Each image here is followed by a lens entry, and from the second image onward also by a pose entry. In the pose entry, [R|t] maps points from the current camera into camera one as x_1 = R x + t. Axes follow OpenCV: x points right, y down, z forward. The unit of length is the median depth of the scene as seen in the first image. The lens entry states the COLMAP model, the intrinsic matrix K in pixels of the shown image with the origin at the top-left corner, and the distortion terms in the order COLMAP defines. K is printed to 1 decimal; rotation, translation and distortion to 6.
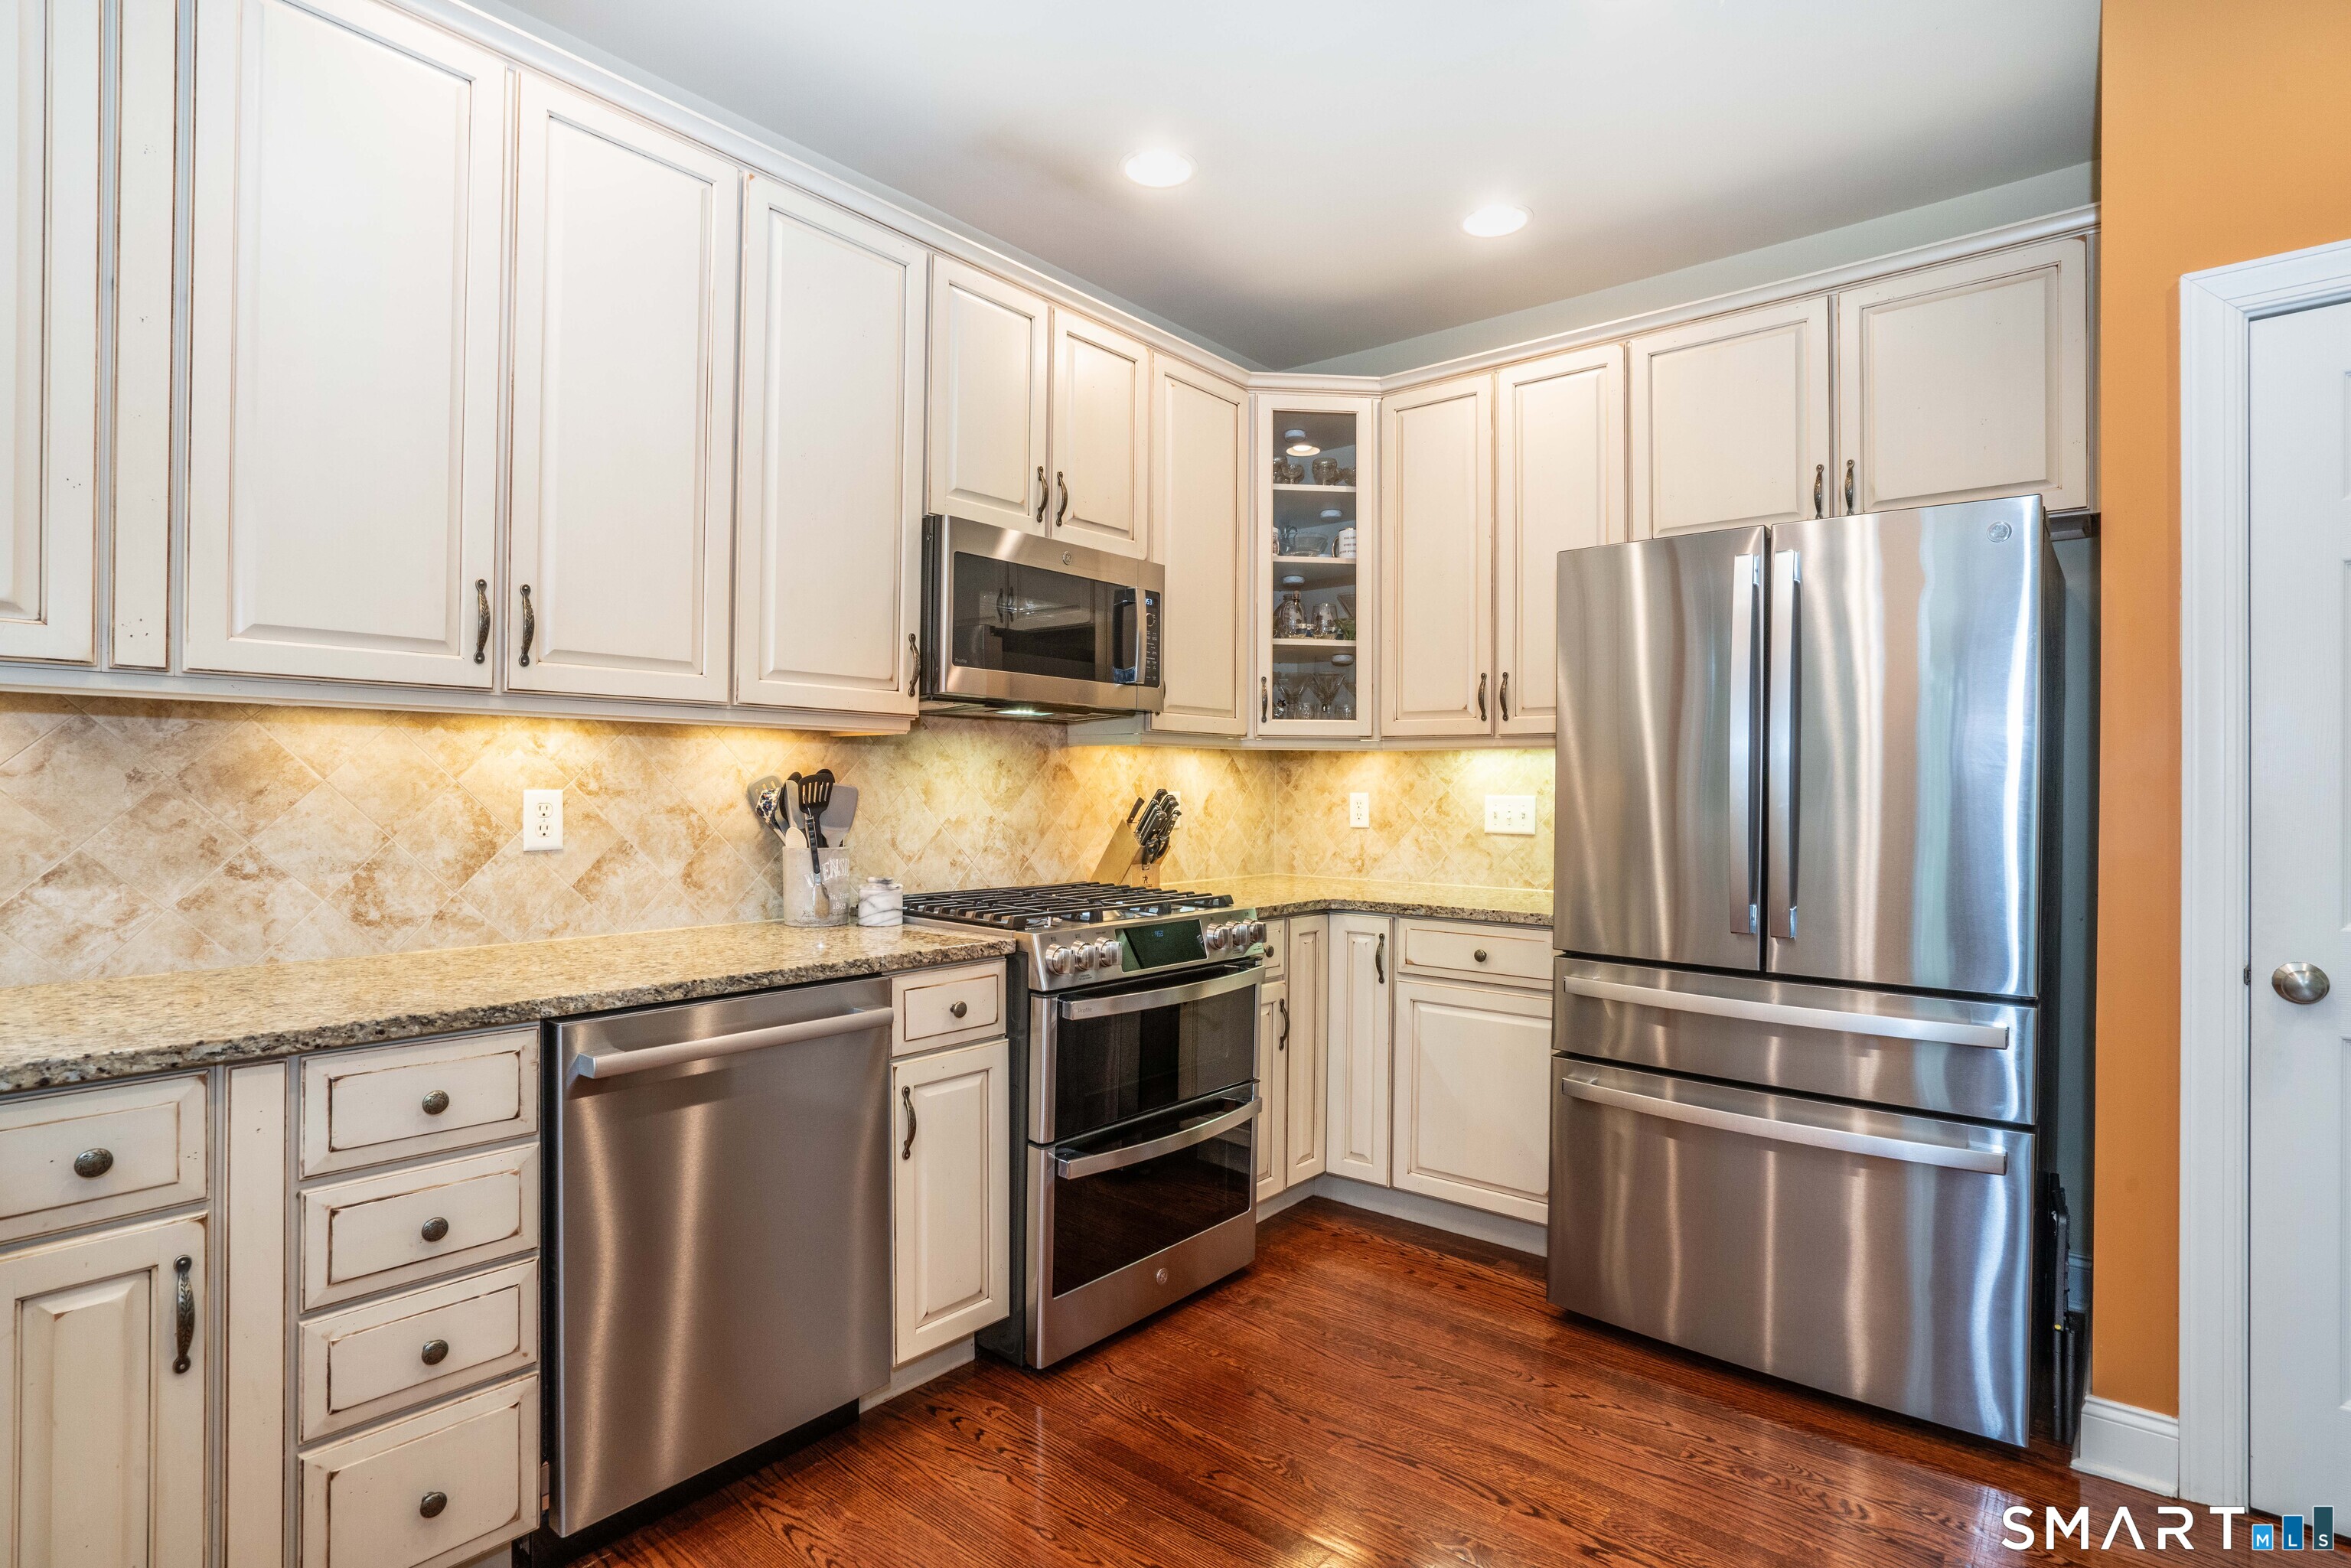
lens RADIAL K [[1151.1, 0, 1175.5], [0, 1151.1, 784.0], [0, 0, 1]] dist [-0.063512, 0.031721]
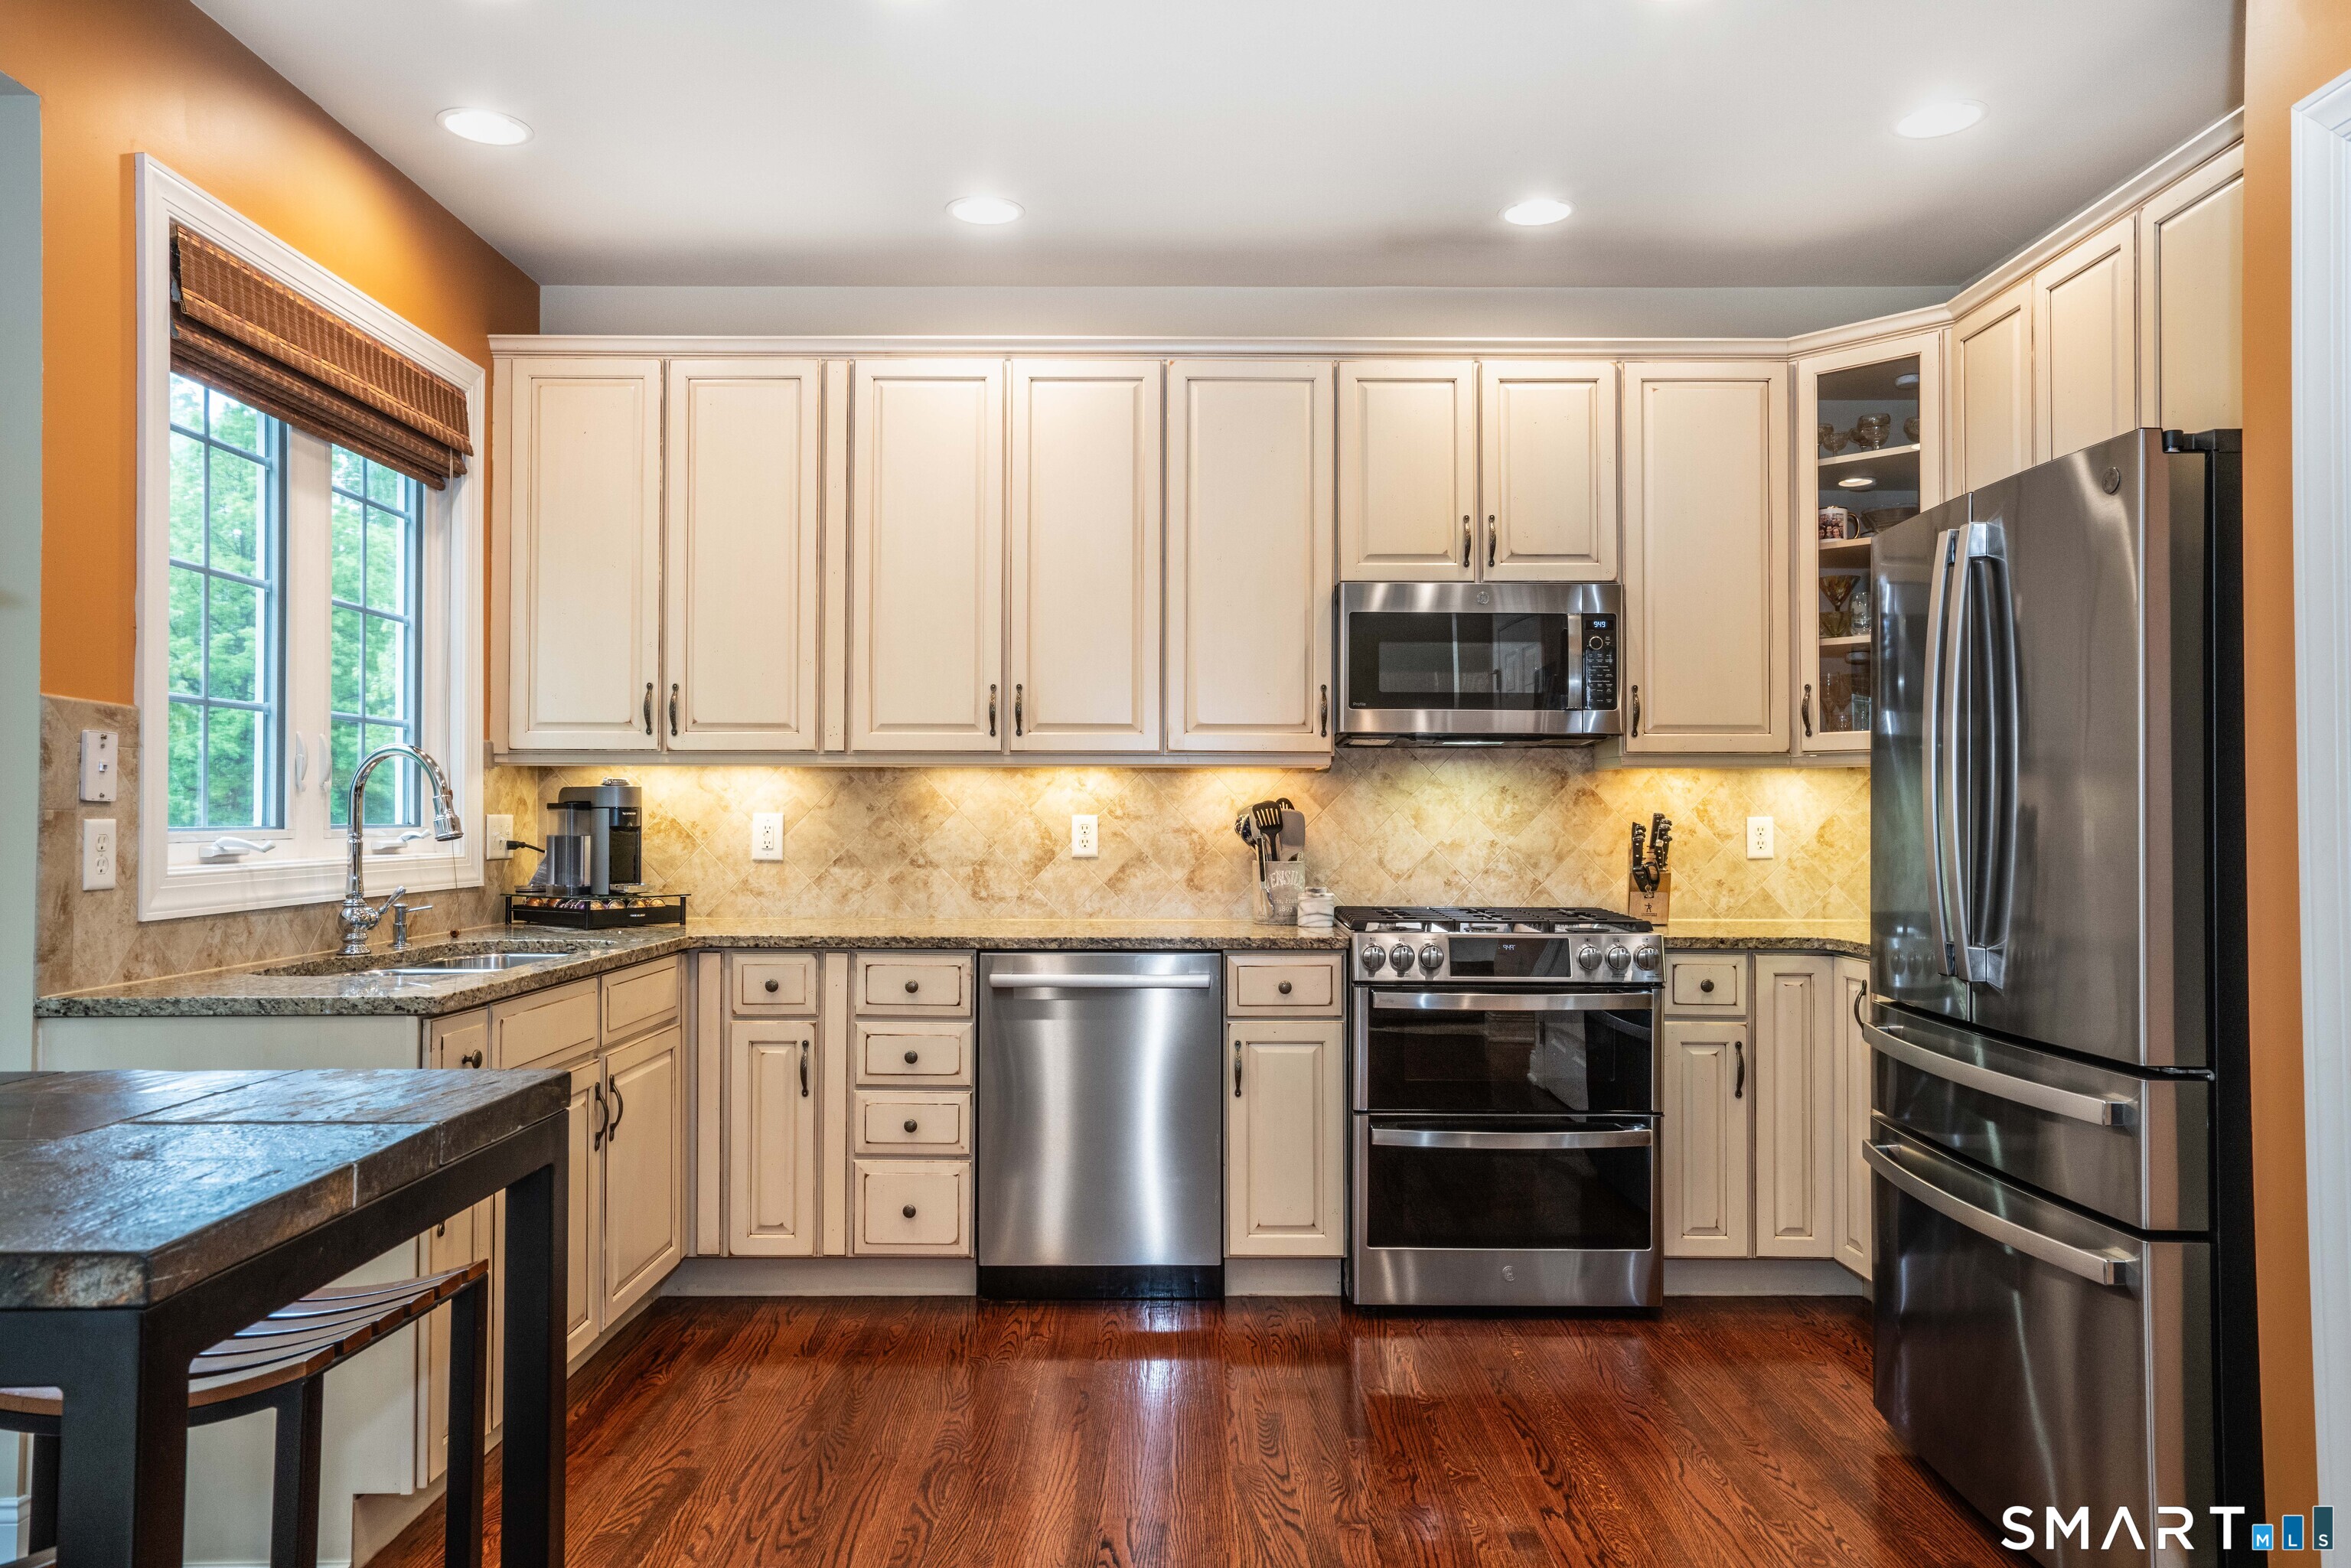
lens RADIAL K [[1595.1, 0, 1175.5], [0, 1595.1, 784.0], [0, 0, 1]] dist [-0.005505, 0.000946]
pose [[0.641421, -0.021016, -0.766902, 1.050438], [0.004299, 0.999708, -0.023799, 0.013799], [0.767177, 0.011968, 0.641323, -0.214501]]
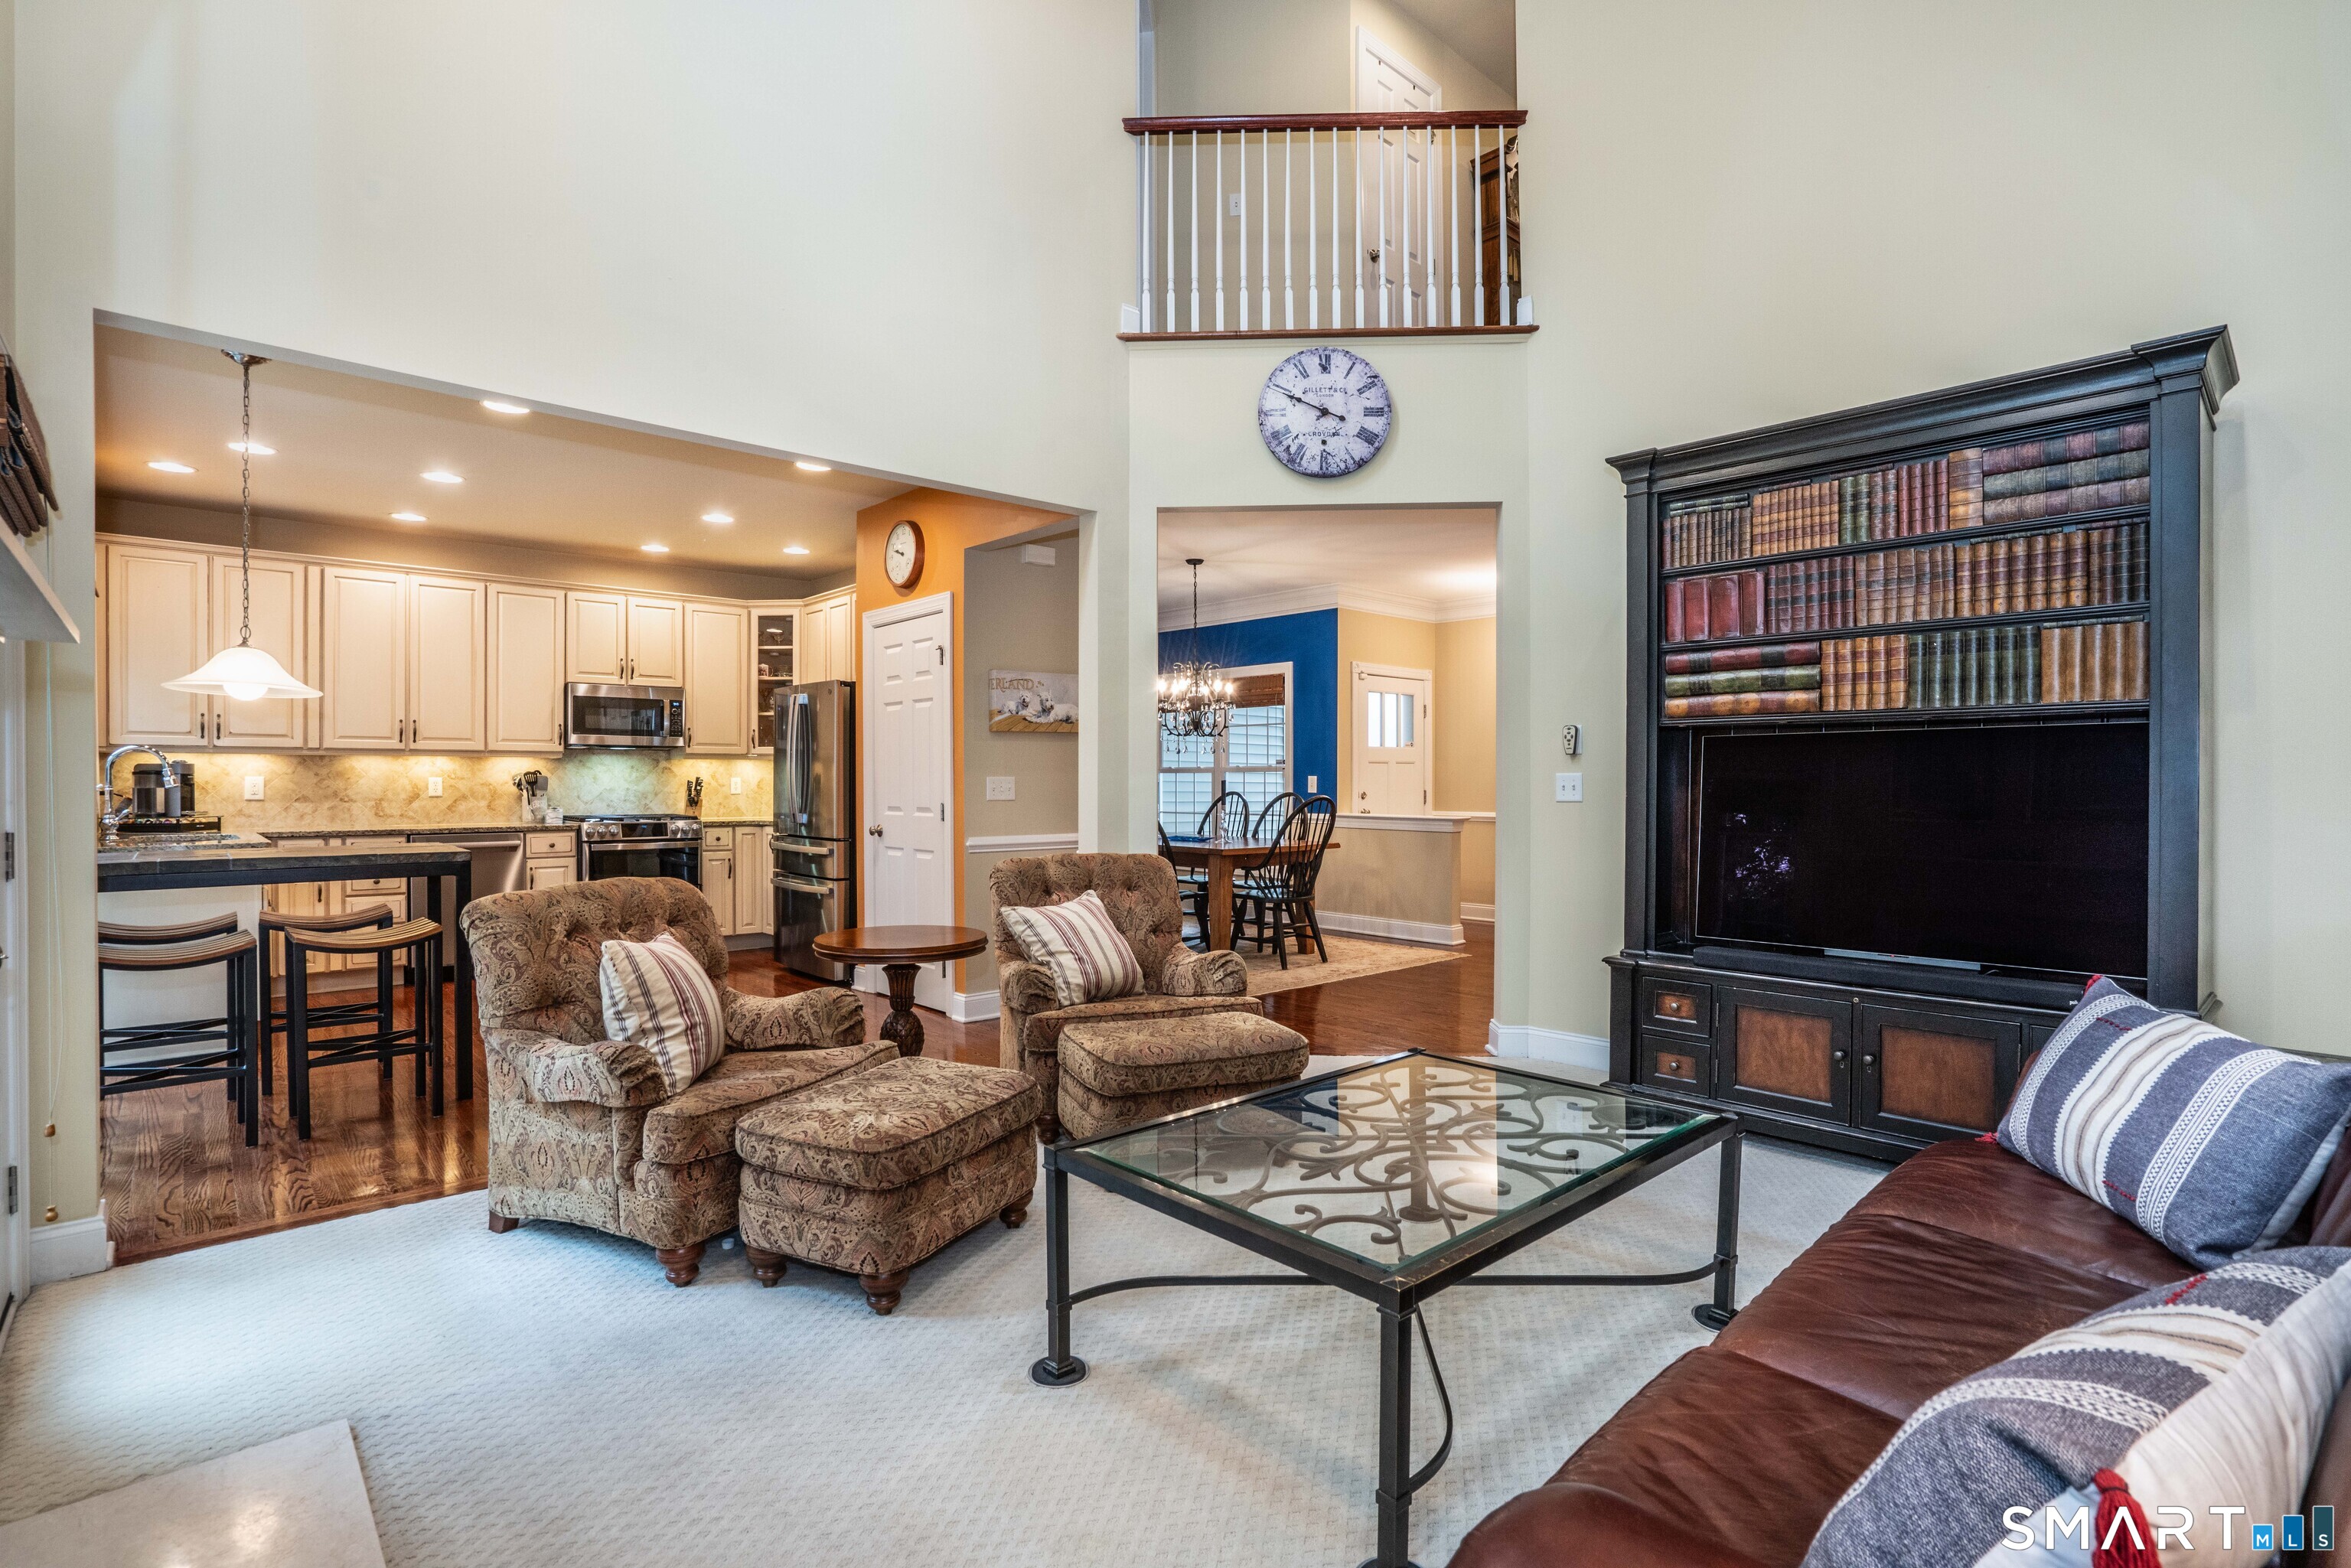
lens RADIAL K [[1118.7, 0, 1119.9], [0, 1118.7, 783.0], [0, 0, 1]] dist [-0.001819, 0.000087]
pose [[0.984790, -0.008154, -0.173558, 1.851692], [0.008622, 0.999961, 0.001942, 0.030260], [0.173536, -0.003409, 0.984822, -1.738225]]
